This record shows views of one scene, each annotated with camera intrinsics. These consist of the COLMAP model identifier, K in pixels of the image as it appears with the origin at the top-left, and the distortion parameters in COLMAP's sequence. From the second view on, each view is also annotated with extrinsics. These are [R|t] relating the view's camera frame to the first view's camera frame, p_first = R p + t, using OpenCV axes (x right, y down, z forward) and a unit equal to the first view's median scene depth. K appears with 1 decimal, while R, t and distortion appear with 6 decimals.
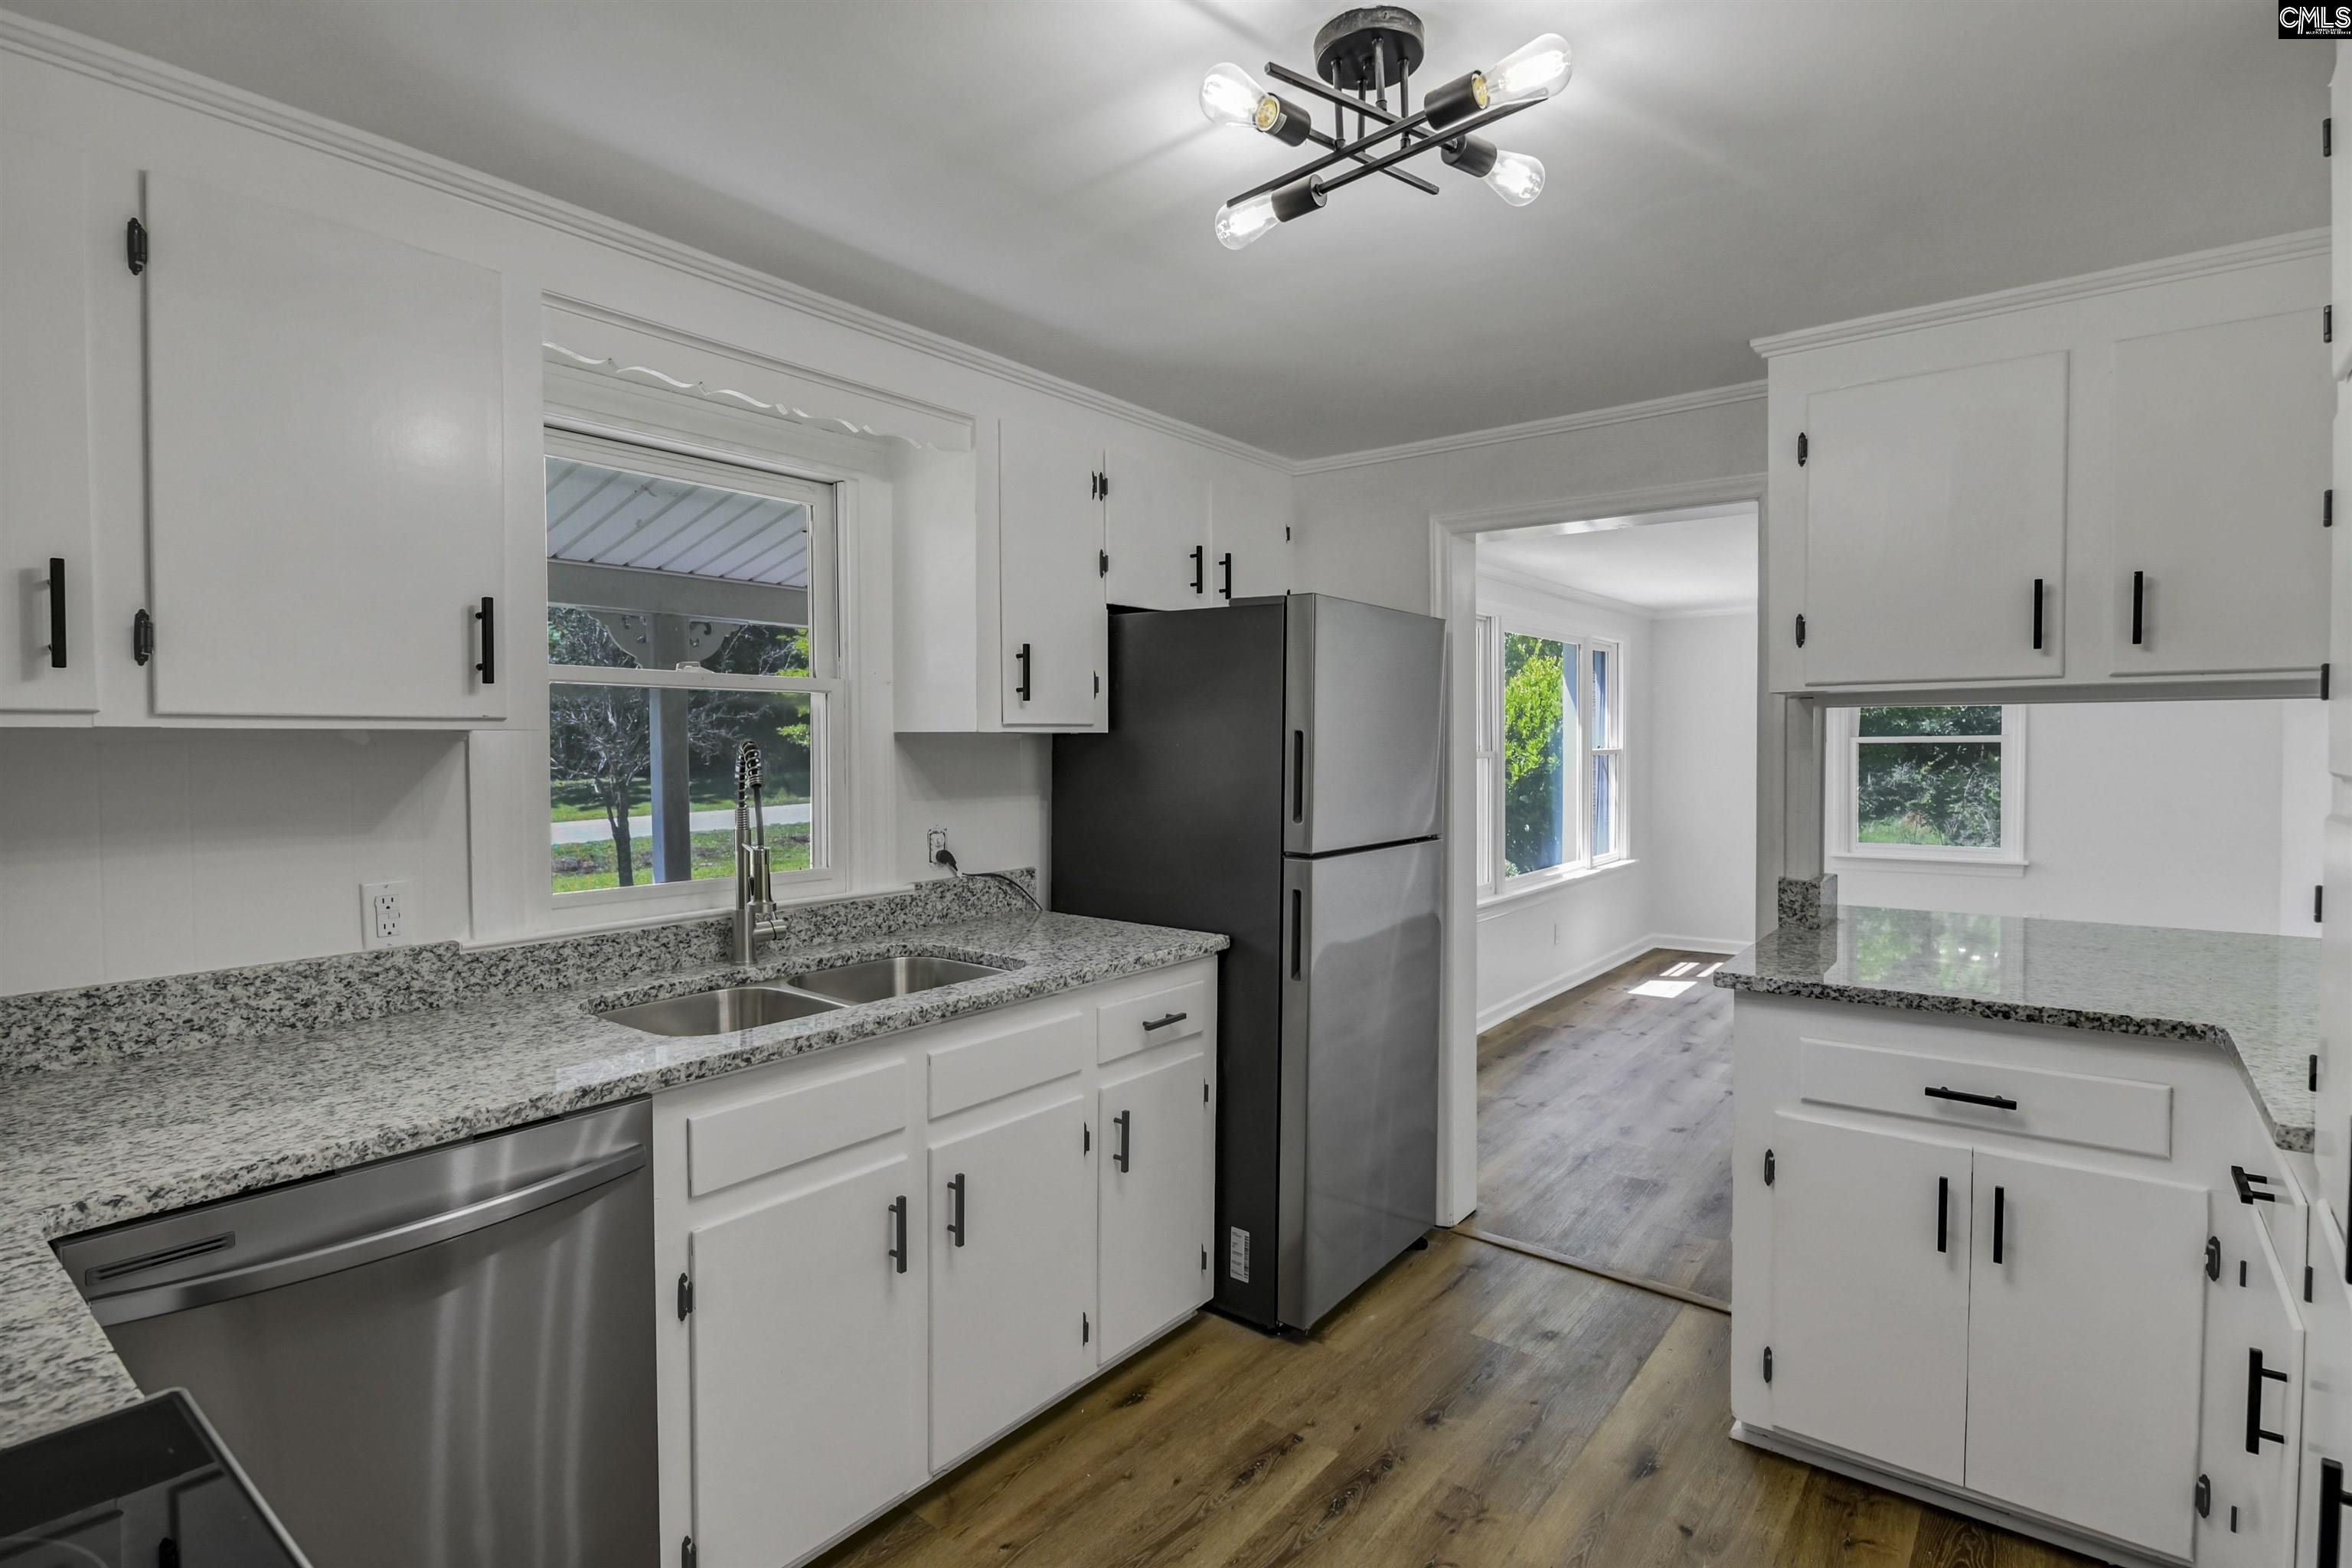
lens RADIAL K [[1137.3, 0, 1183.2], [0, 1137.3, 774.0], [0, 0, 1]] dist [-0.003853, -0.001374]
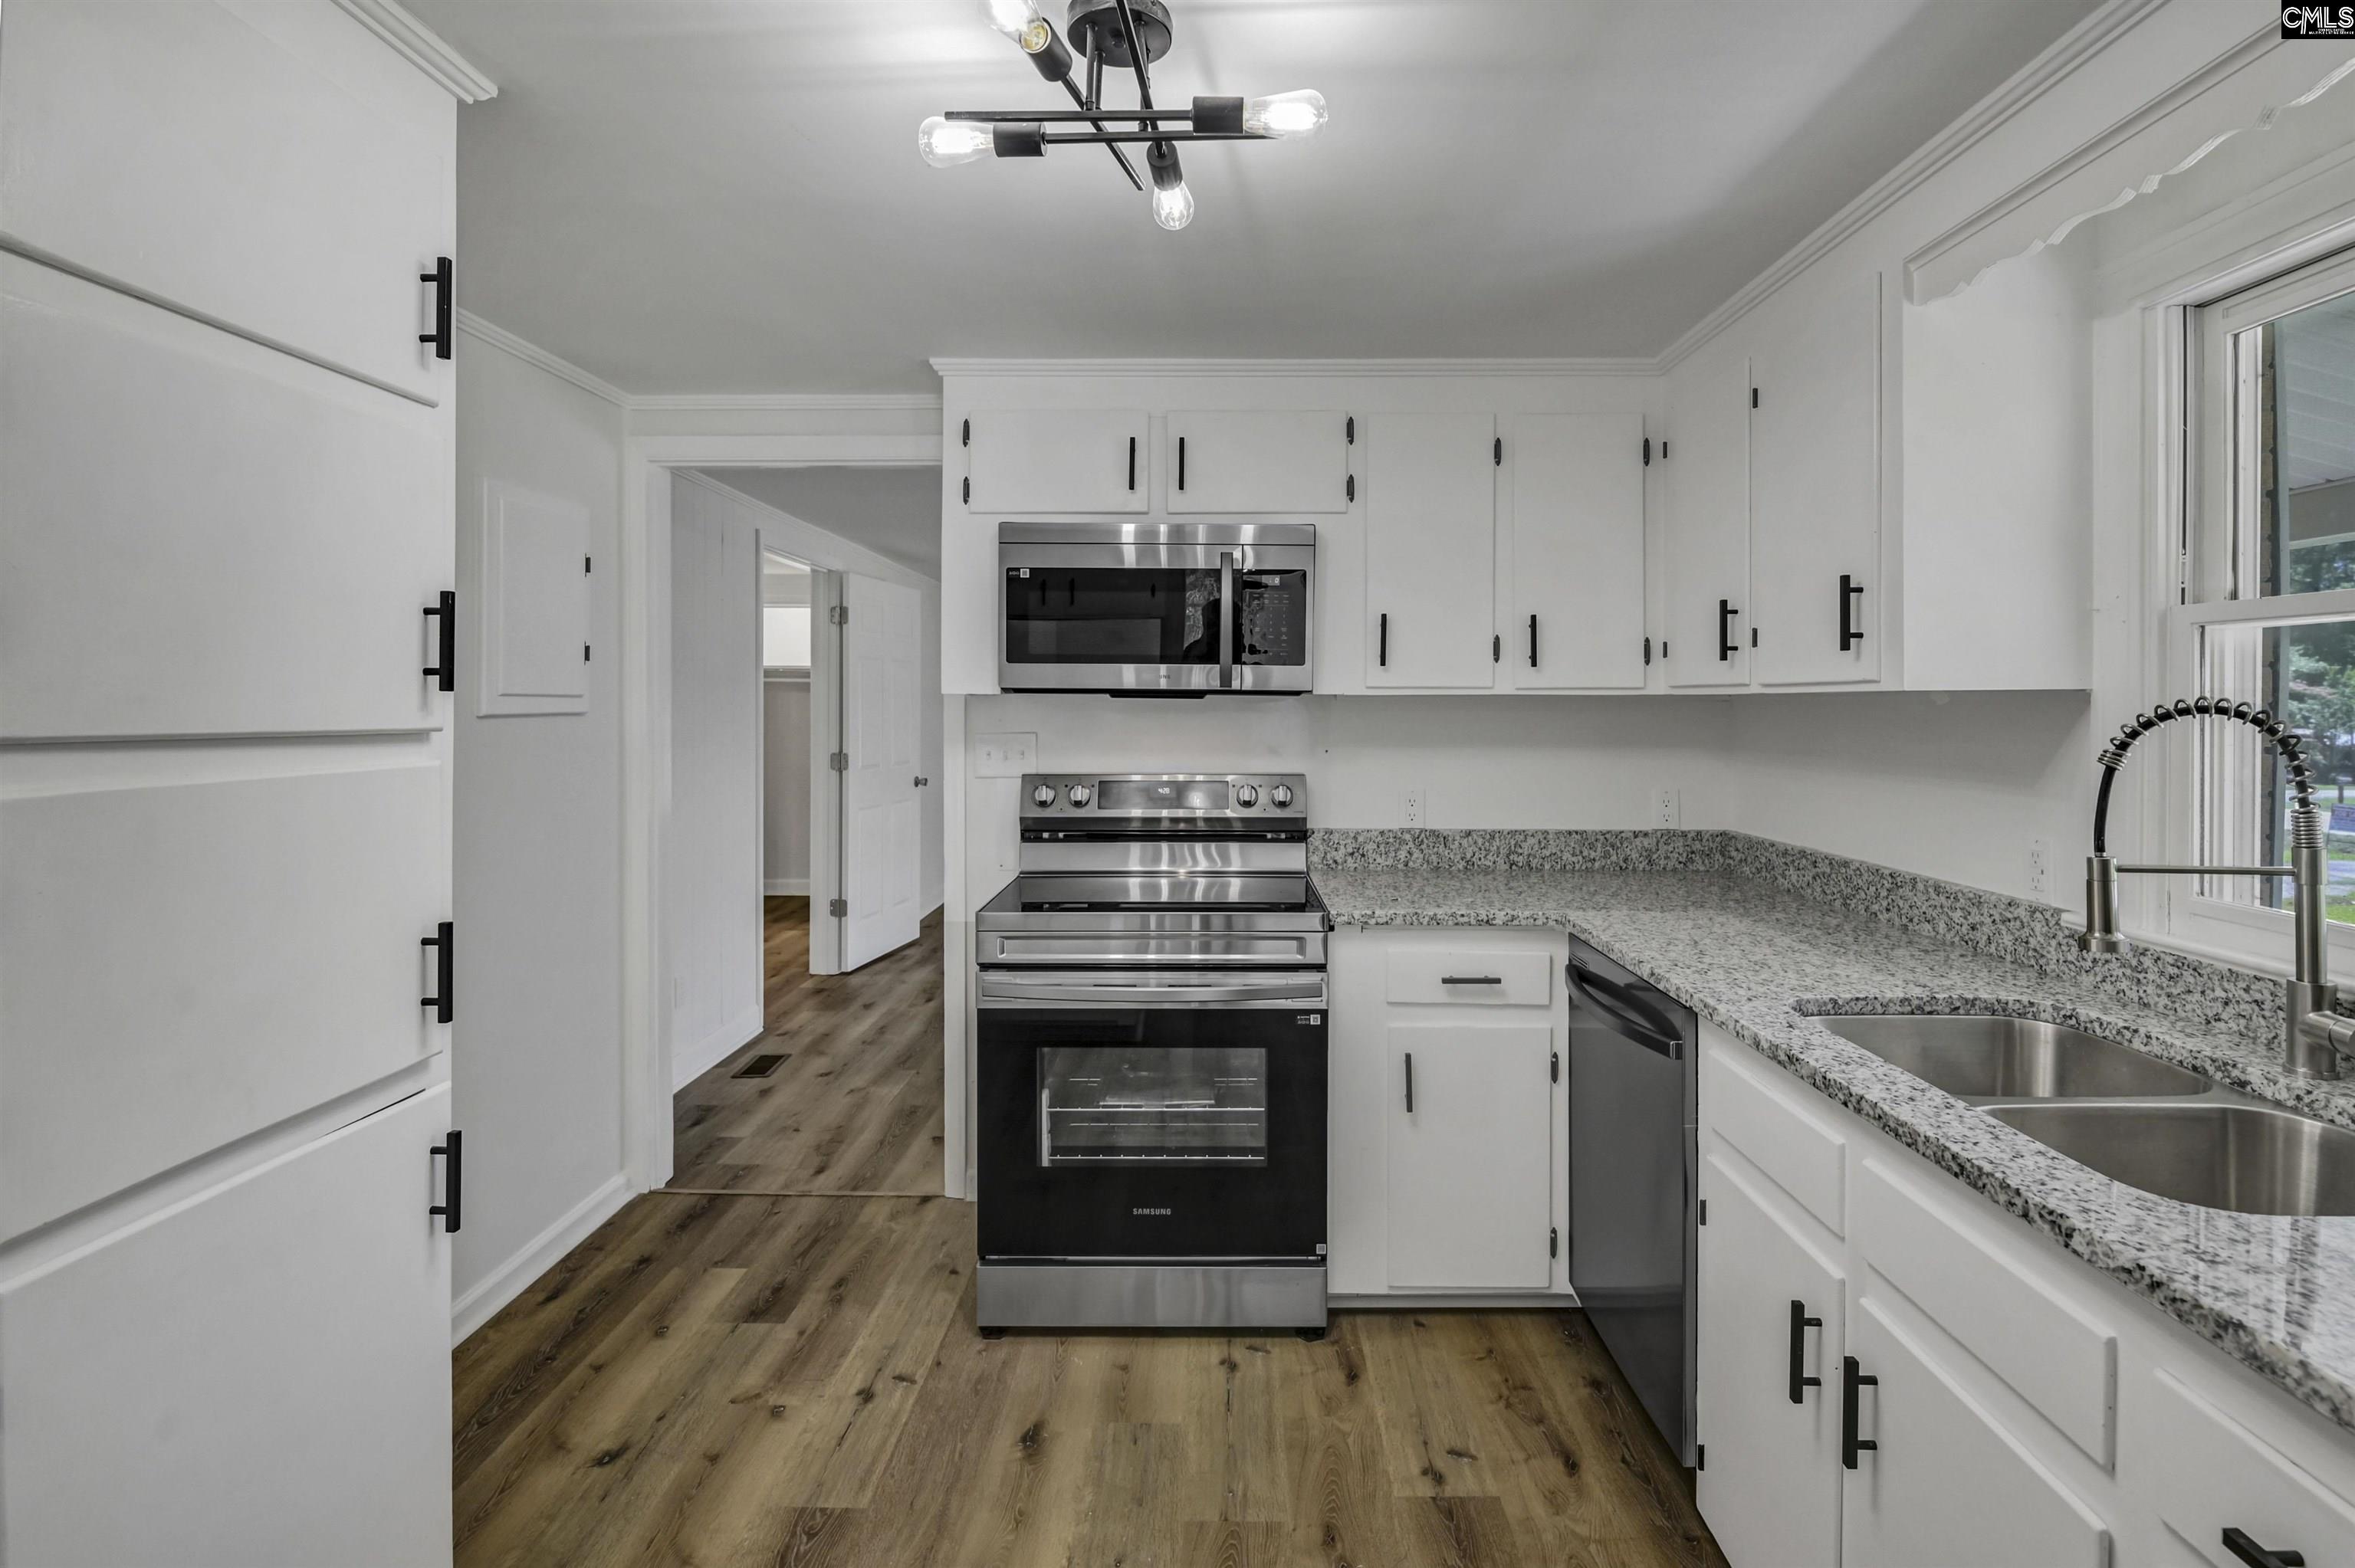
lens RADIAL K [[1170.0, 0, 1178.9], [0, 1170.0, 738.8], [0, 0, 1]] dist [0.001740, -0.005505]
pose [[-0.802526, 0.019816, -0.596287, 0.405158], [-0.016344, 0.998343, 0.055174, -0.029235], [0.596393, 0.054024, -0.800873, 1.011130]]
